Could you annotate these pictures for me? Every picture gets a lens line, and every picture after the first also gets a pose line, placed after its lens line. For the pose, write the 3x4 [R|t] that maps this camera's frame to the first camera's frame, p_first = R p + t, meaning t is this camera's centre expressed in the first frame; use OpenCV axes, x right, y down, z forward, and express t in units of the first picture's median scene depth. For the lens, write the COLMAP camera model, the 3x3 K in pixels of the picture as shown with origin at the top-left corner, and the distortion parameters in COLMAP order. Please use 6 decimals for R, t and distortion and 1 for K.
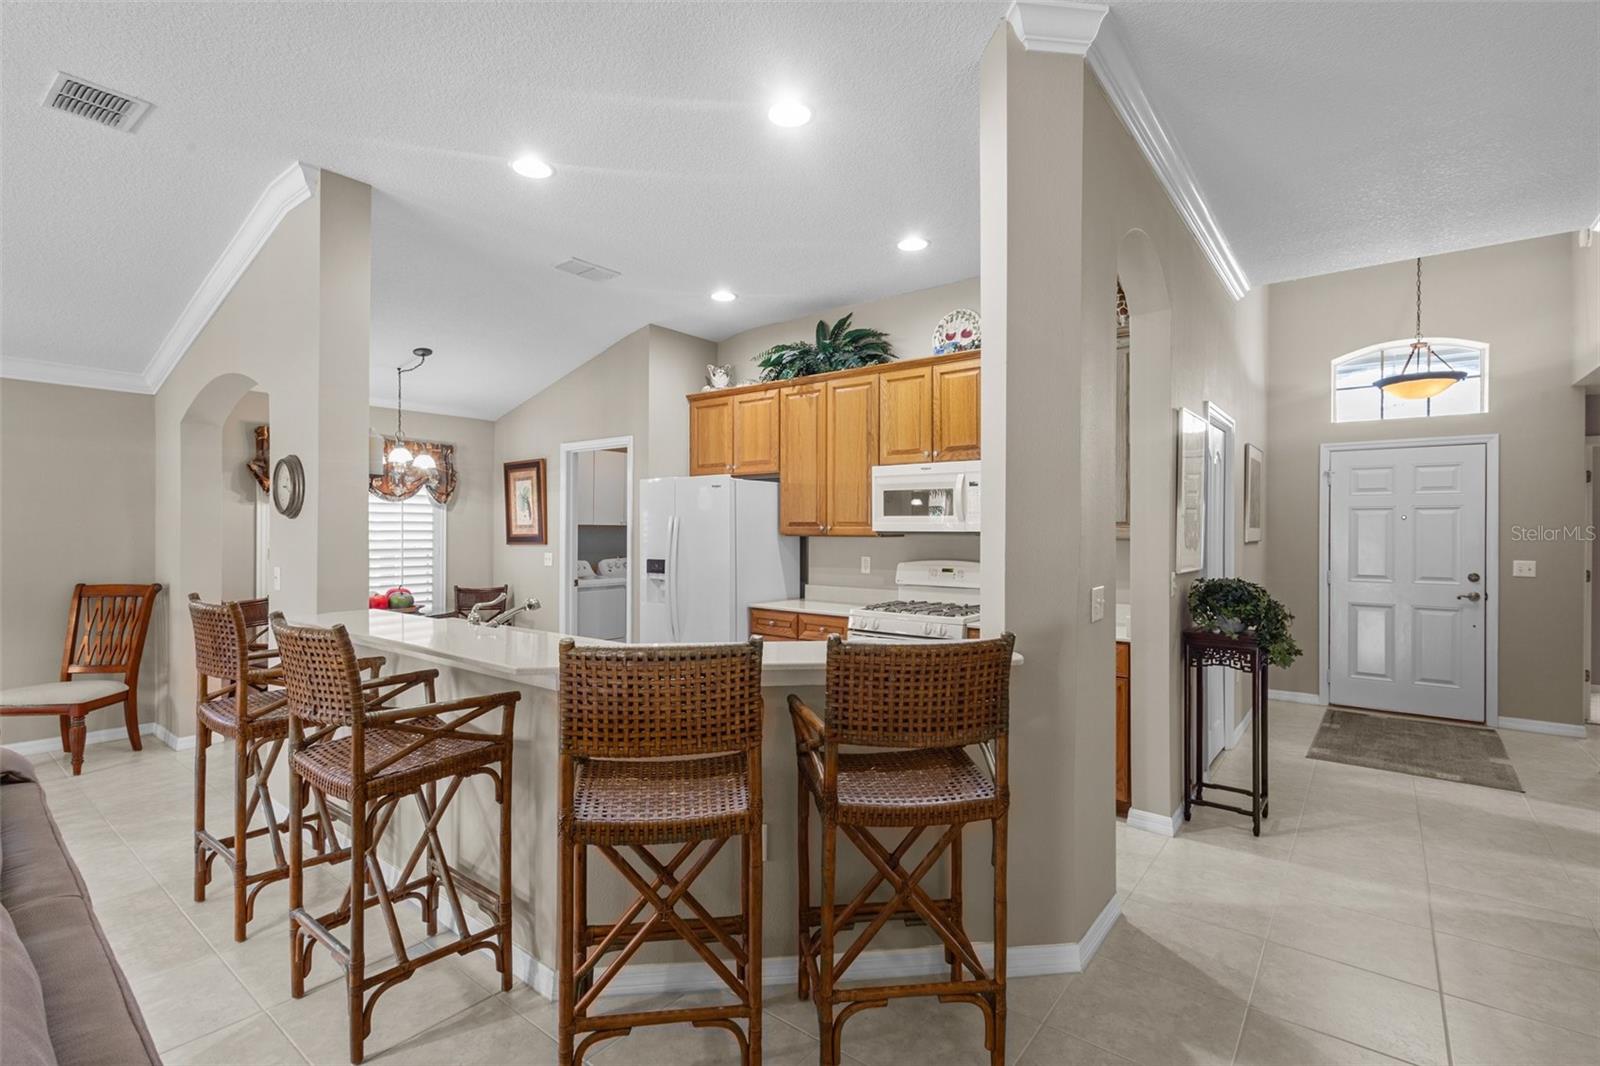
lens RADIAL K [[738.5, 0, 799.3], [0, 738.5, 527.1], [0, 0, 1]] dist [0.006666, -0.001259]
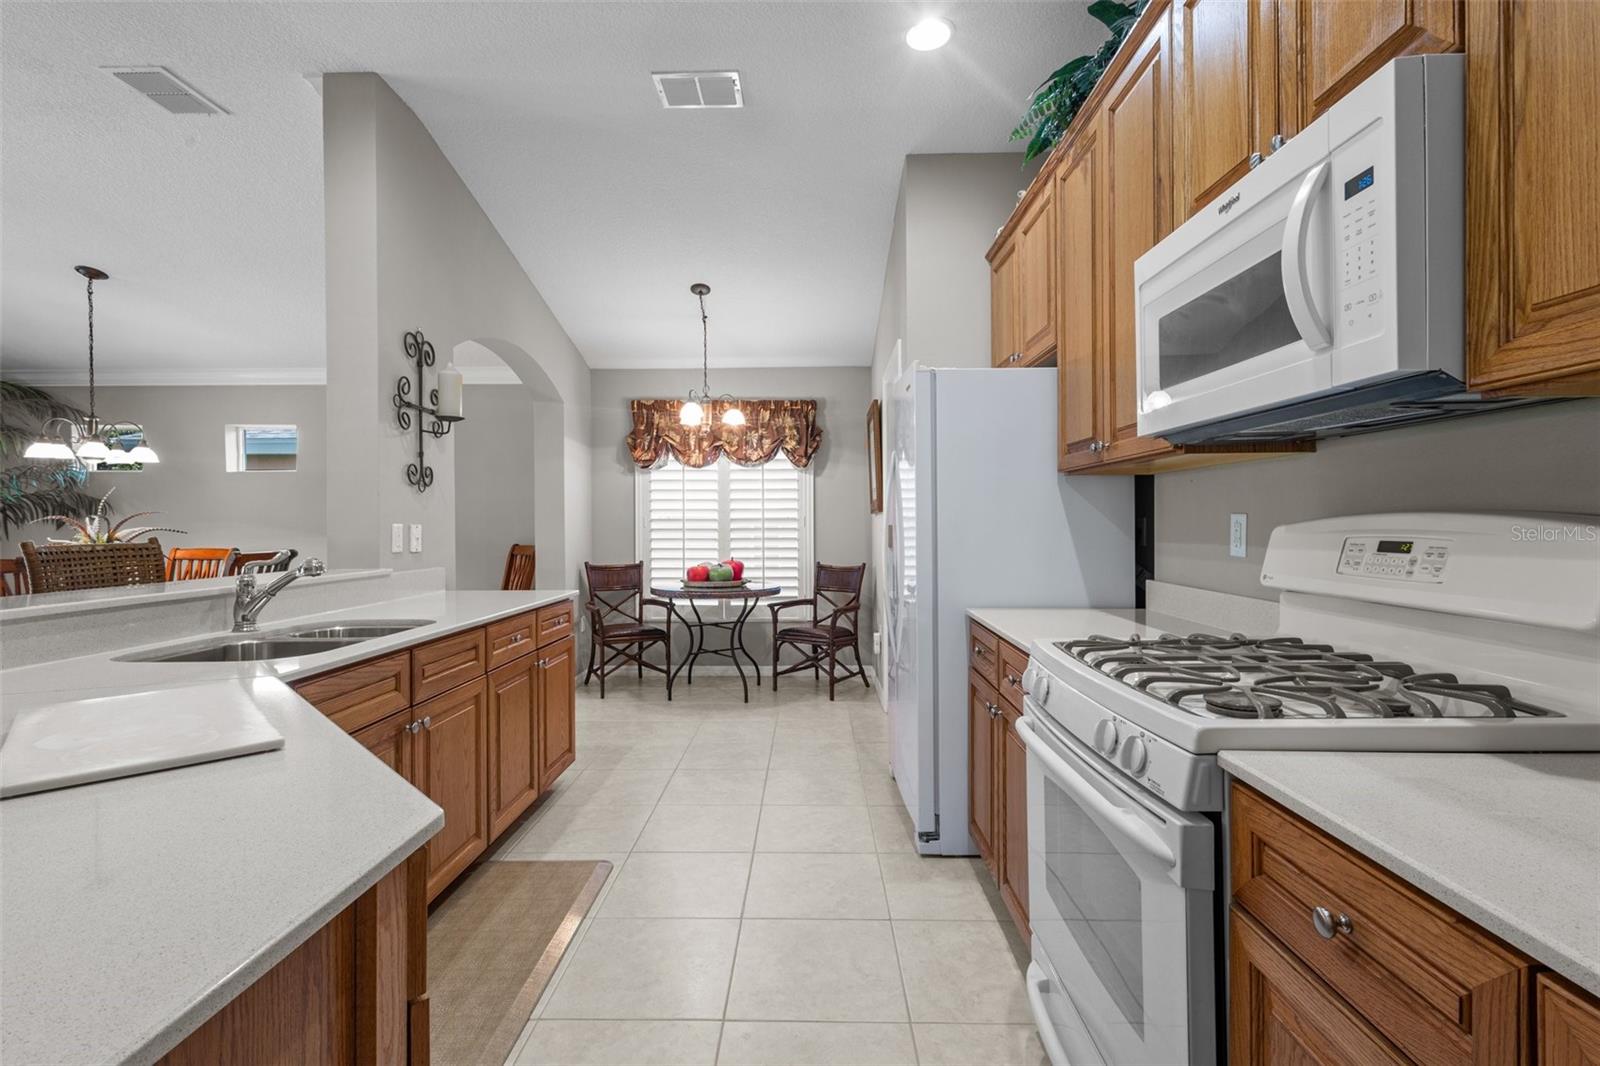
lens RADIAL K [[738.5, 0, 805.0], [0, 738.5, 523.6], [0, 0, 1]] dist [0.006666, -0.001259]
pose [[0.603885, -0.006234, -0.797047, 0.249385], [0.010234, 0.999948, -0.000068, 0.039945], [0.797006, -0.008116, 0.603917, 0.542429]]
